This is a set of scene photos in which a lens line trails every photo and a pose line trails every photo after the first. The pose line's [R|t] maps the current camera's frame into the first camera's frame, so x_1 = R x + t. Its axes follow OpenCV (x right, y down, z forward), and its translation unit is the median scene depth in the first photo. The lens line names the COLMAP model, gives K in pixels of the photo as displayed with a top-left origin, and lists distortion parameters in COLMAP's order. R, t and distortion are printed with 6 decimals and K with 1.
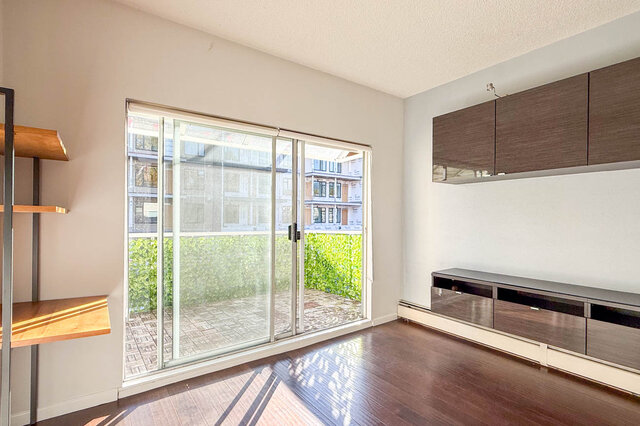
lens RADIAL K [[305.5, 0, 318.0], [0, 305.5, 219.5], [0, 0, 1]] dist [0.001035, -0.002012]
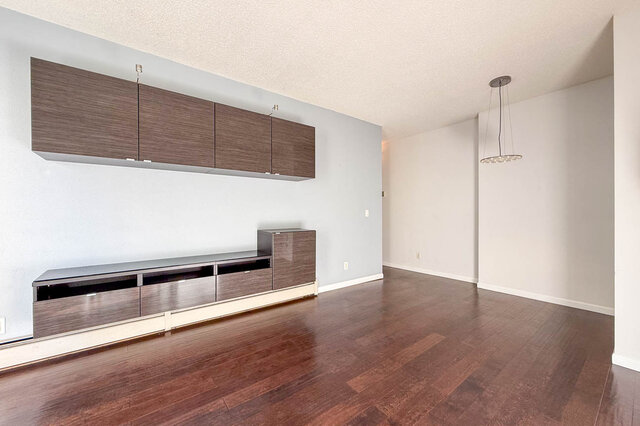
lens RADIAL K [[259.0, 0, 323.7], [0, 259.0, 211.3], [0, 0, 1]] dist [0.003483, -0.000940]
pose [[-0.024035, -0.012694, 0.999631, -0.247826], [0.000426, 0.999919, 0.012708, 0.006183], [-0.999711, 0.000732, -0.024027, 0.388299]]
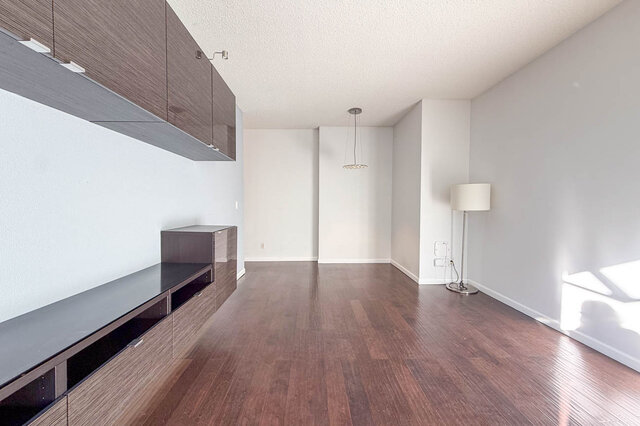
lens RADIAL K [[259.0, 0, 315.1], [0, 259.0, 210.1], [0, 0, 1]] dist [0.003483, -0.000940]
pose [[-0.825500, -0.028470, 0.563684, 0.163196], [-0.015596, 0.999496, 0.027641, 0.019913], [-0.564187, 0.014027, -0.825528, 1.030812]]
